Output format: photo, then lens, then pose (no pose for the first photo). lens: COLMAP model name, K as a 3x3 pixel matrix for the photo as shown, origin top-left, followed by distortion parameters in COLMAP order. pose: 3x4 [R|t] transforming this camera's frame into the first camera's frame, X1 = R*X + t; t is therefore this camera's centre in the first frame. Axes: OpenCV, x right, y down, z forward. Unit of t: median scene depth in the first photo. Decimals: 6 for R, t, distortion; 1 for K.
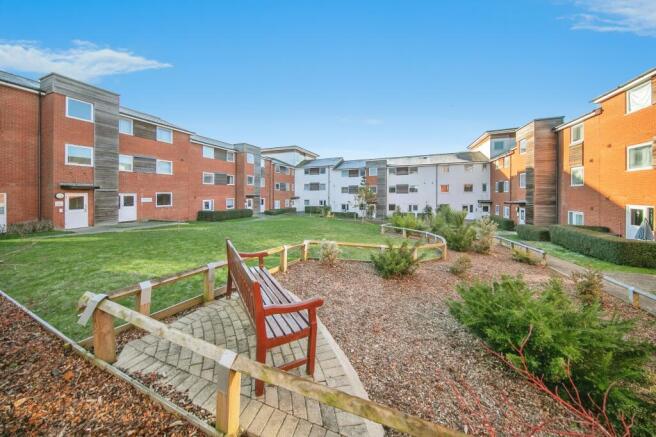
lens RADIAL K [[220.6, 0, 321.4], [0, 220.6, 194.5], [0, 0, 1]] dist [-0.000067, -0.001014]
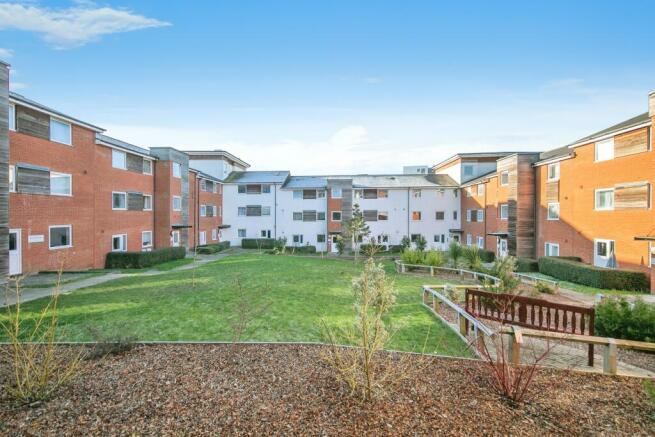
lens RADIAL K [[312.5, 0, 326.4], [0, 312.5, 220.0], [0, 0, 1]] dist [0.001238, 0.001289]
pose [[0.942635, 0.000499, 0.333824, -0.252844], [-0.003844, 0.999949, 0.009362, -0.029317], [-0.333802, -0.010109, 0.942589, -0.052810]]
